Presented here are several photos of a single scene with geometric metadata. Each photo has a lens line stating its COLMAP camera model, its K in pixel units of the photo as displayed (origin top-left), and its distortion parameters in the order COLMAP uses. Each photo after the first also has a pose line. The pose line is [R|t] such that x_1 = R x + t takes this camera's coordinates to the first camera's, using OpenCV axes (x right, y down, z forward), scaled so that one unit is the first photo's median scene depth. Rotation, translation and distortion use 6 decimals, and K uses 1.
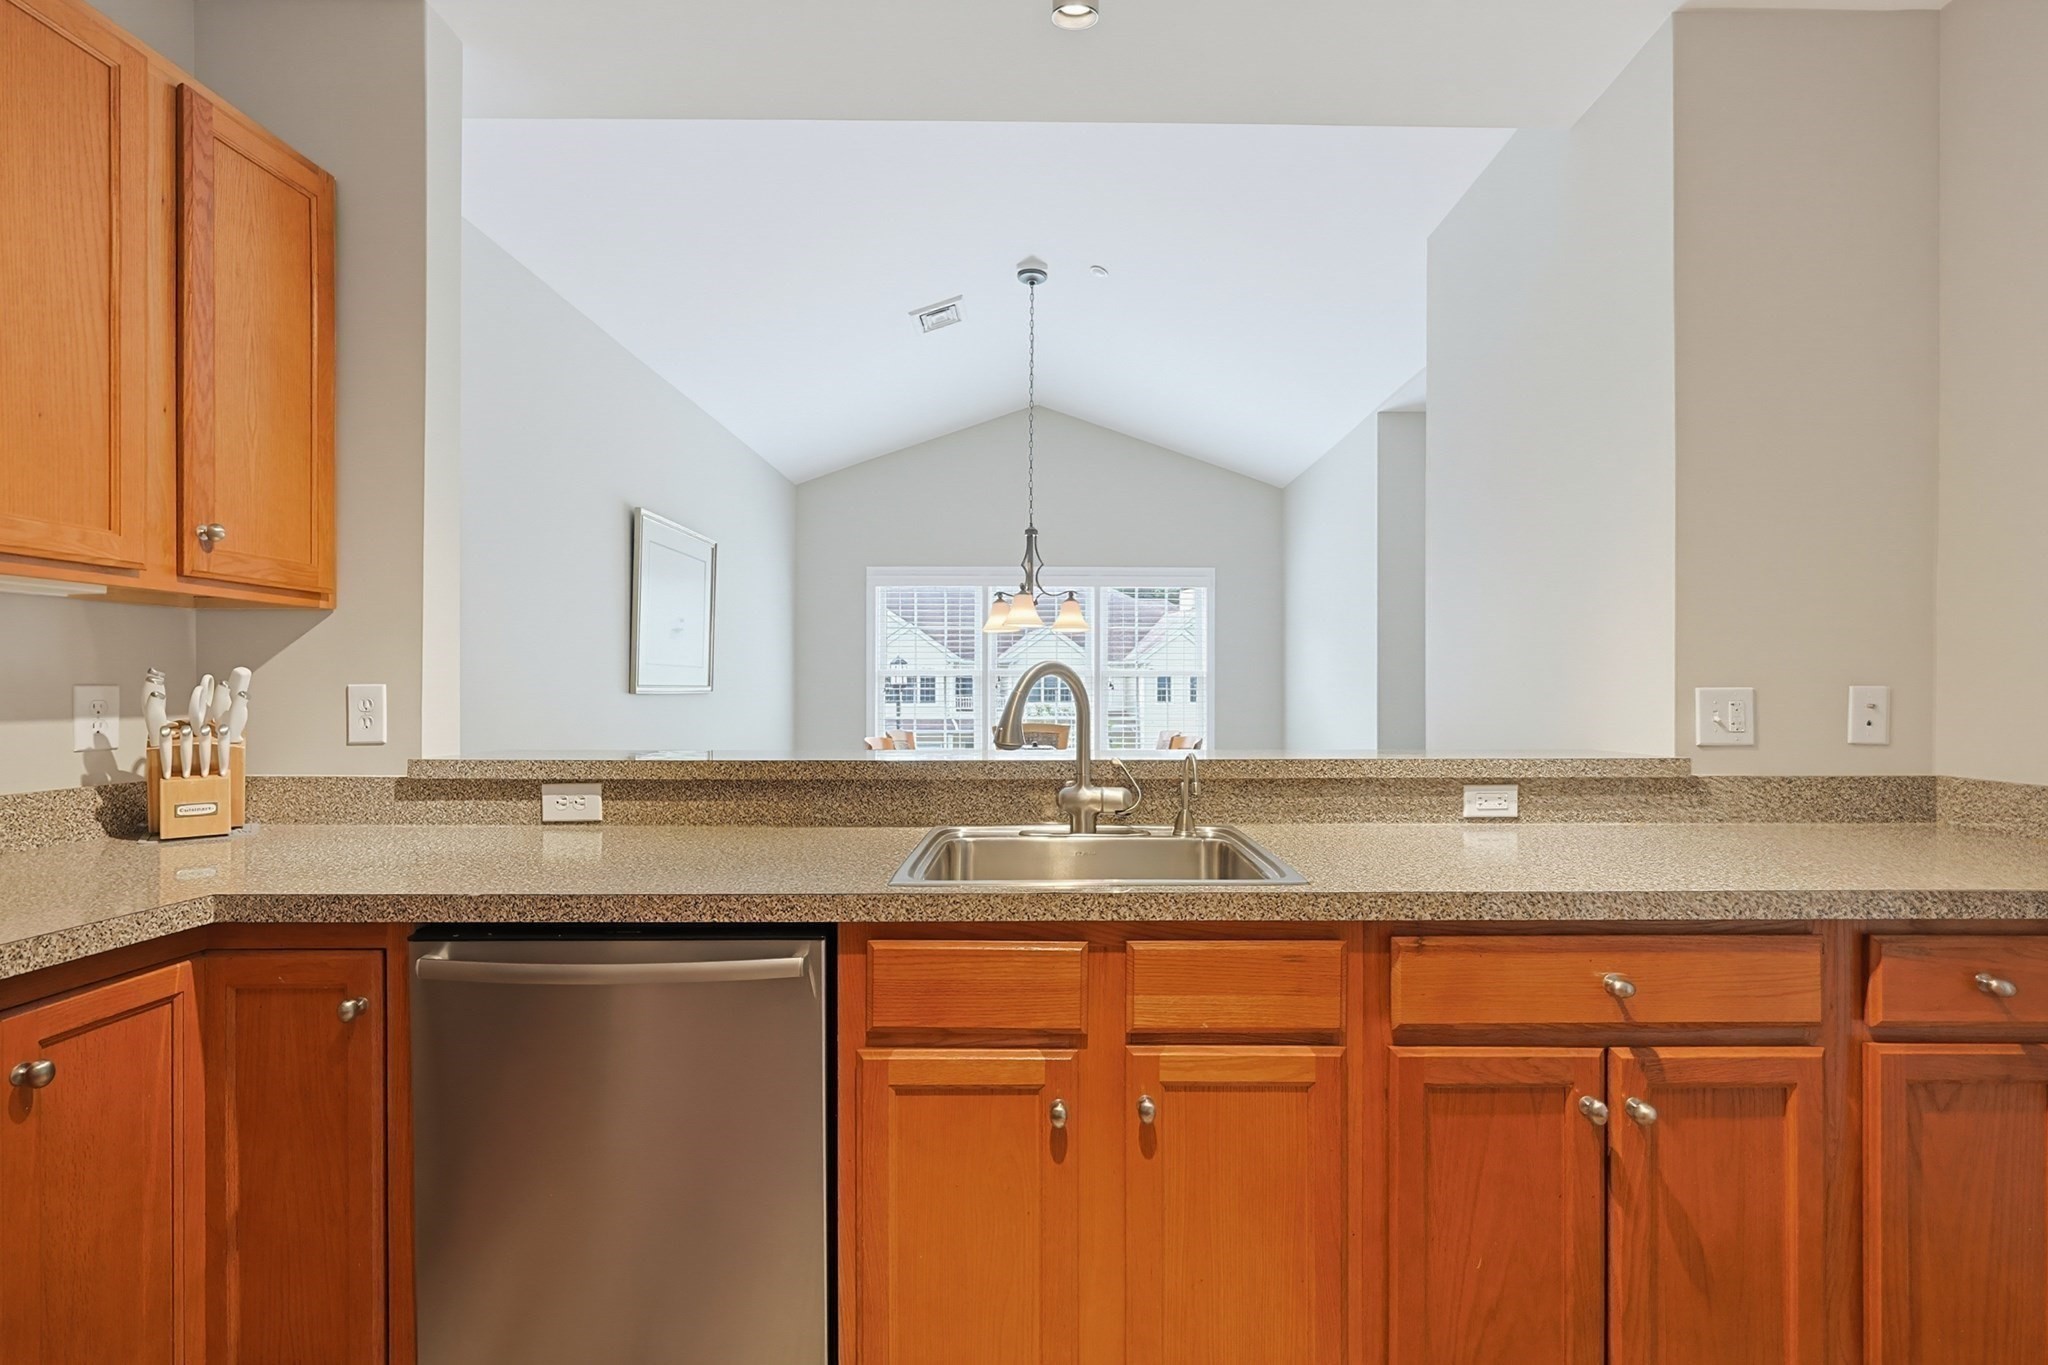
lens RADIAL K [[886.2, 0, 1043.3], [0, 886.2, 689.3], [0, 0, 1]] dist [0.003708, 0.000306]
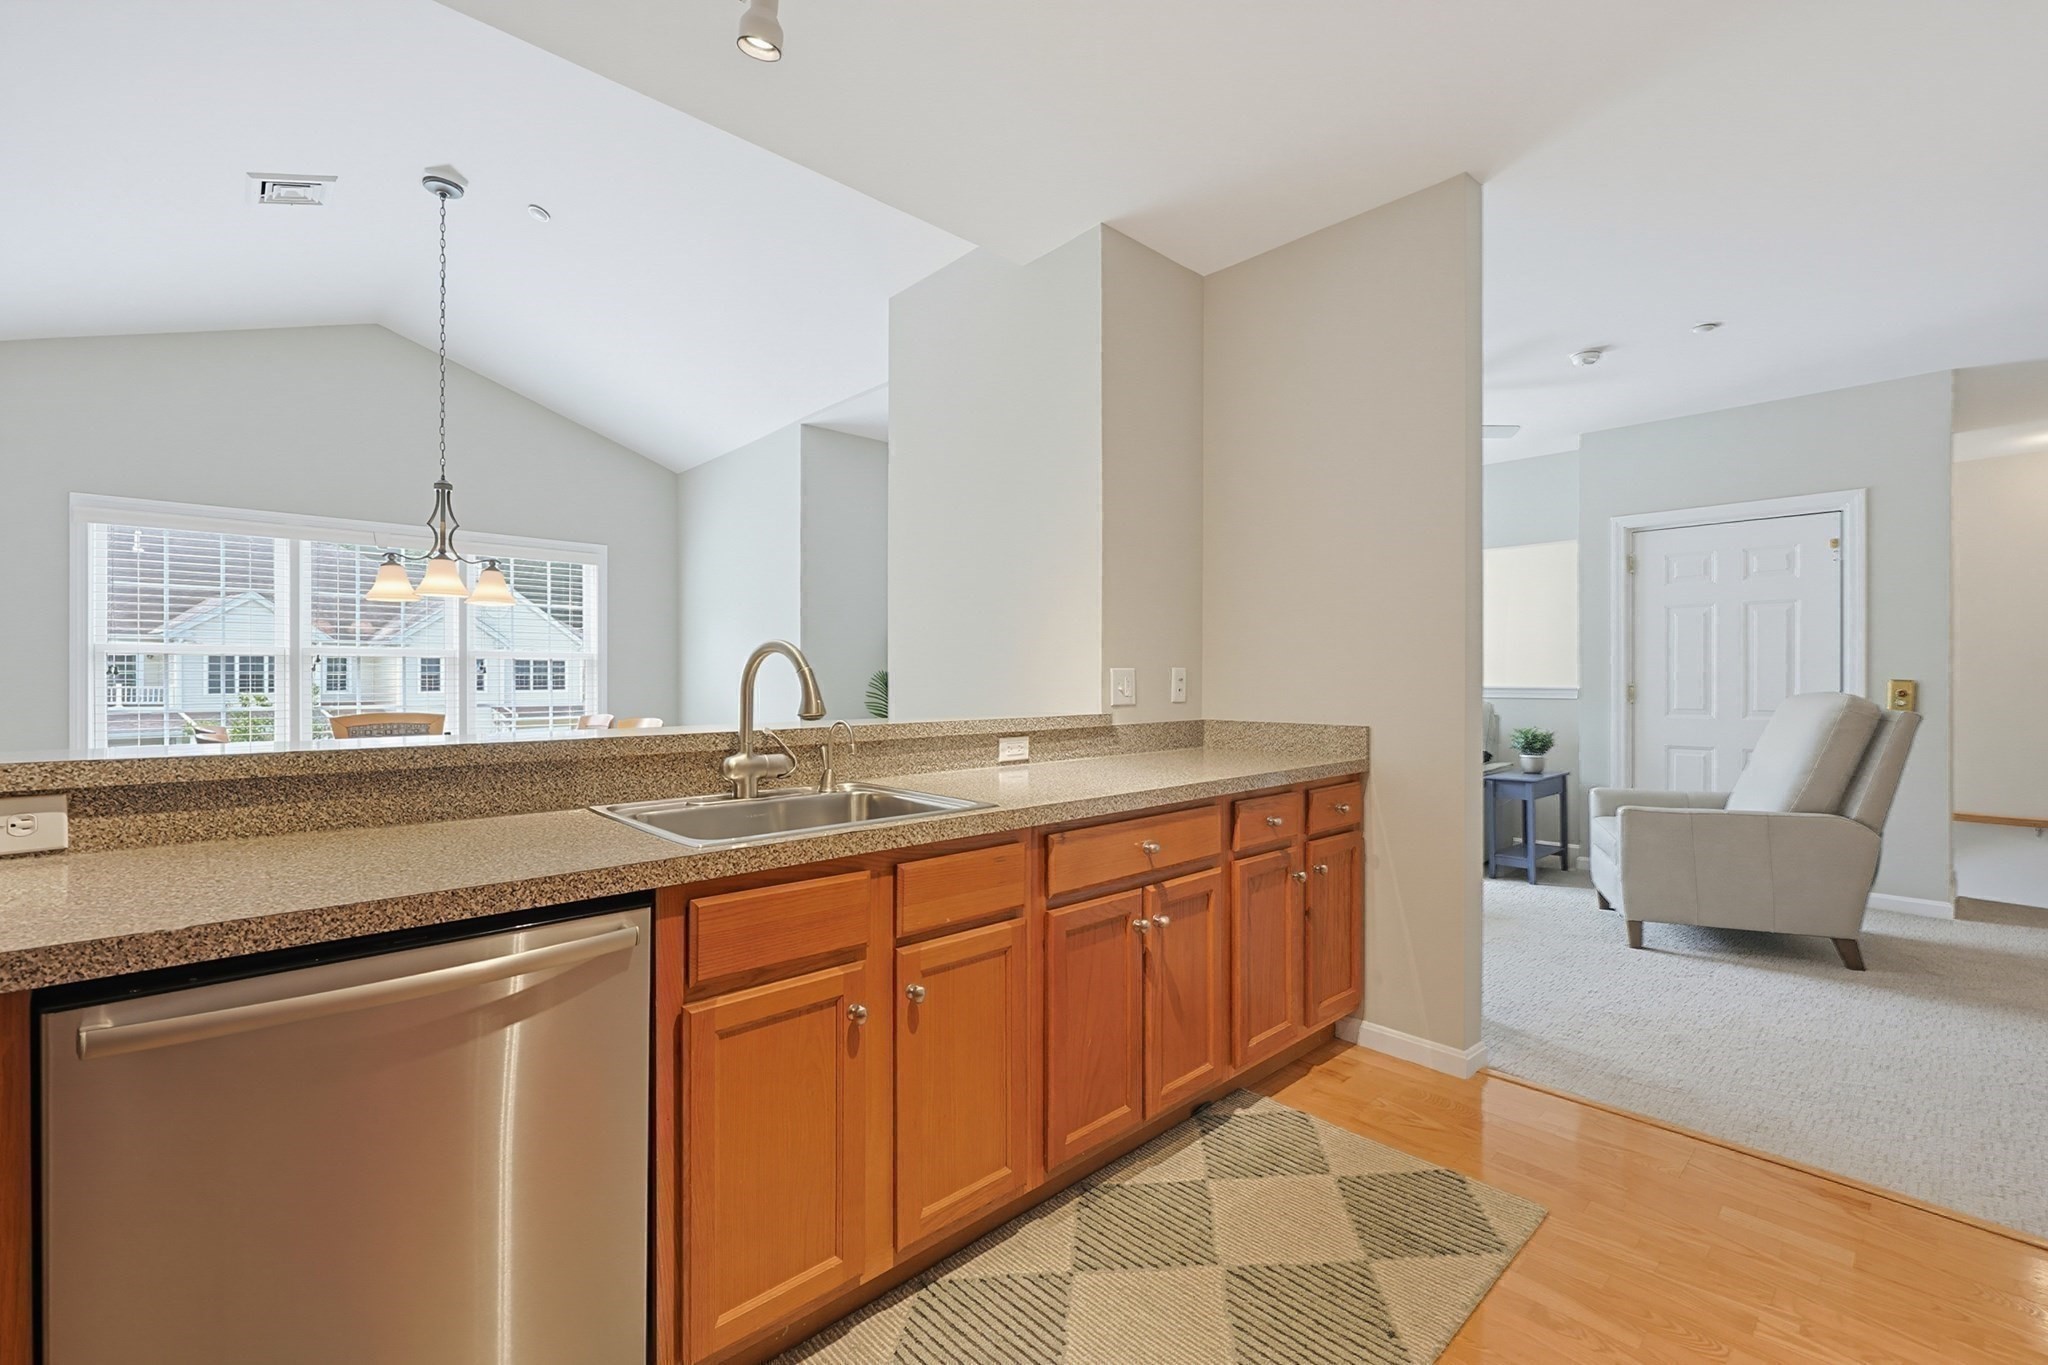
lens RADIAL K [[877.3, 0, 1024.0], [0, 877.3, 682.5], [0, 0, 1]] dist [0.007652, 0.000006]
pose [[0.734097, -0.004275, 0.679031, -0.604494], [-0.000815, 0.999974, 0.007177, 0.018132], [-0.679044, -0.005822, 0.734074, -0.026352]]
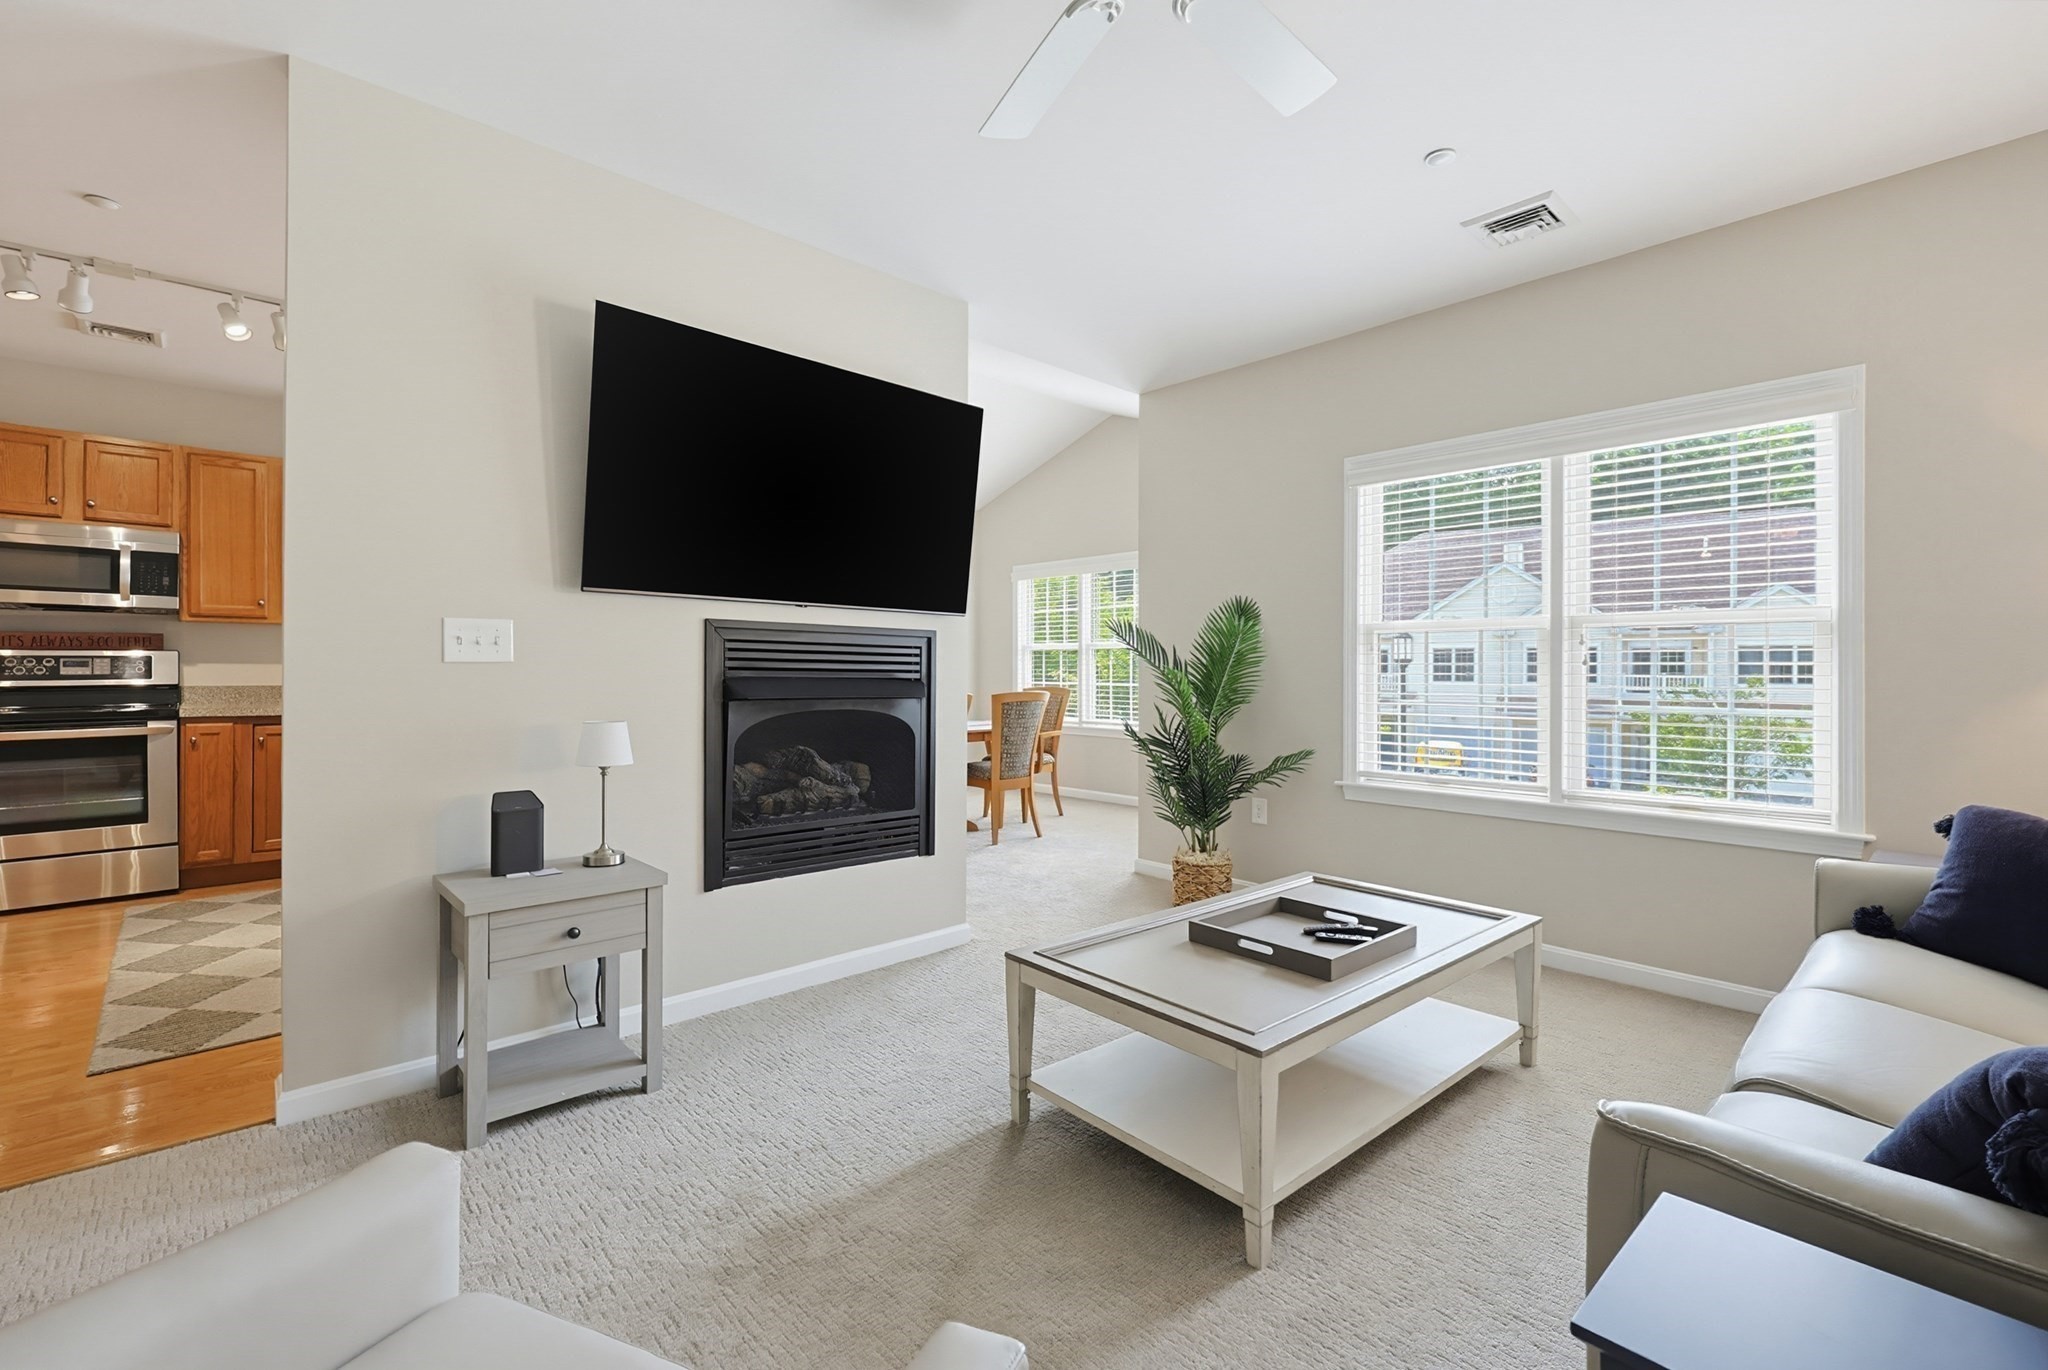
lens RADIAL K [[887.5, 0, 1039.2], [0, 887.5, 668.0], [0, 0, 1]] dist [-0.000081, -0.000302]
pose [[0.684100, -0.001661, -0.729386, 3.839470], [-0.000203, 0.999997, -0.002468, 0.070446], [0.729388, 0.001836, 0.684098, 0.654926]]
